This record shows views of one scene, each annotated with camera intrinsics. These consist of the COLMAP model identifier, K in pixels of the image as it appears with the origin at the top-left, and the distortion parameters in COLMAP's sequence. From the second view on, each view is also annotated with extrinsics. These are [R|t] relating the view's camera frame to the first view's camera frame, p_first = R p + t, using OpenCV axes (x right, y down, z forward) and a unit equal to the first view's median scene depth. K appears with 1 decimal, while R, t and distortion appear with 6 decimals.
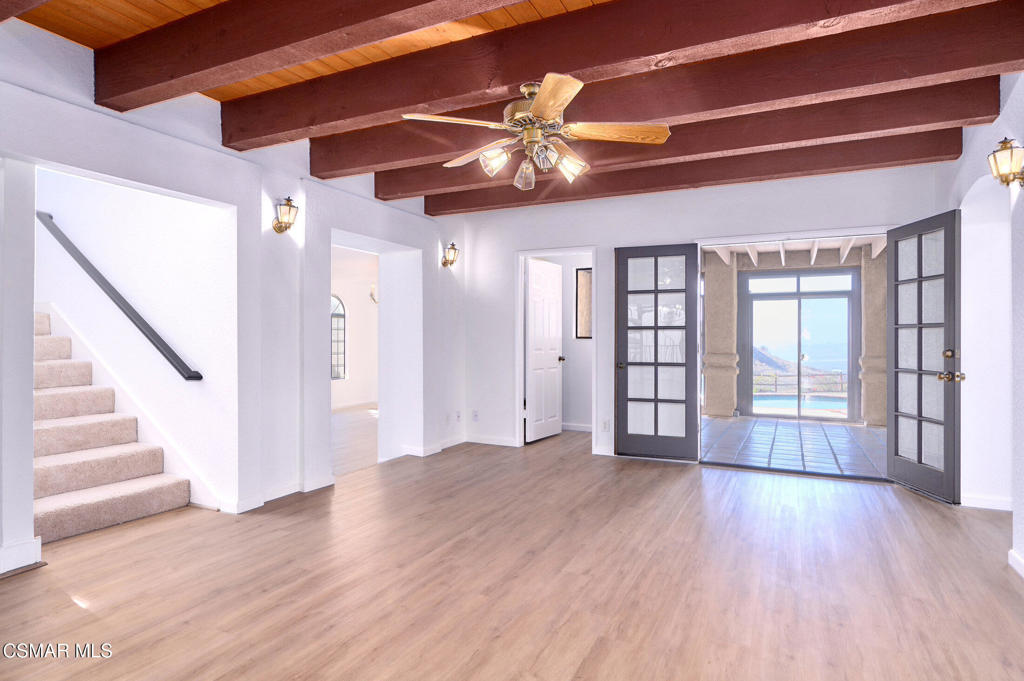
lens RADIAL K [[594.0, 0, 513.8], [0, 594.0, 340.1], [0, 0, 1]] dist [-0.003938, -0.000095]
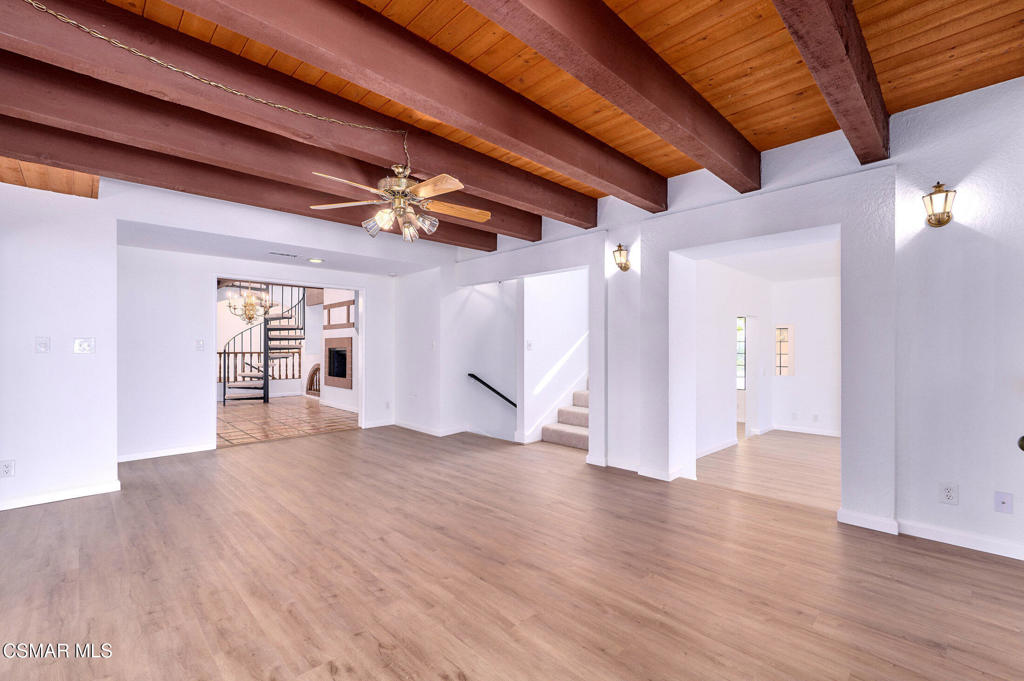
lens RADIAL K [[450.5, 0, 514.3], [0, 450.5, 345.4], [0, 0, 1]] dist [0.003141, 0.000763]
pose [[-0.349479, -0.007159, -0.936917, 0.912329], [-0.004969, 0.999971, -0.005787, -0.009402], [0.936931, 0.002633, -0.349505, 1.589311]]
